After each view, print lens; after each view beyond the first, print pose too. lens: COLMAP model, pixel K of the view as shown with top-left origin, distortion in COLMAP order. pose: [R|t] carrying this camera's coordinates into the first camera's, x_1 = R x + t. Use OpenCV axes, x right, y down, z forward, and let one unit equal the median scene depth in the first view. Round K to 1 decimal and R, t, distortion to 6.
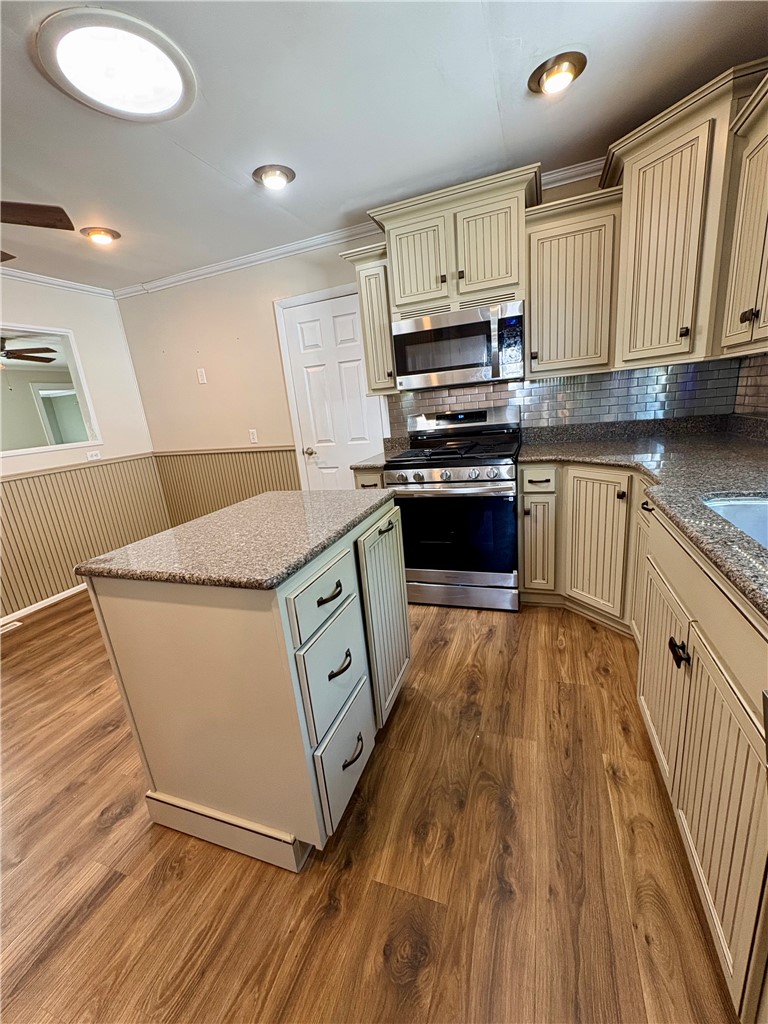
lens RADIAL K [[406.7, 0, 384.9], [0, 406.7, 513.3], [0, 0, 1]] dist [-0.001380, 0.000134]
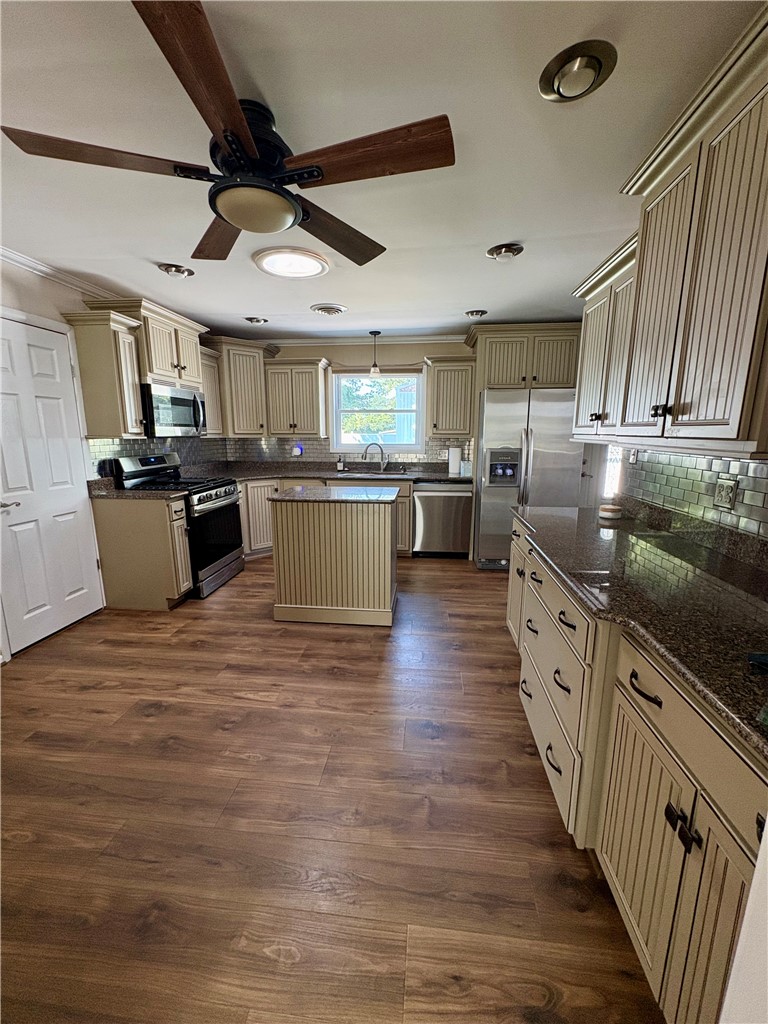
lens RADIAL K [[406.7, 0, 383.5], [0, 406.7, 511.2], [0, 0, 1]] dist [-0.001380, 0.000134]
pose [[-0.235535, -0.087237, 0.967943, -1.448118], [0.274008, 0.949598, 0.152260, -0.089145], [-0.932439, 0.301086, -0.199760, 0.714944]]
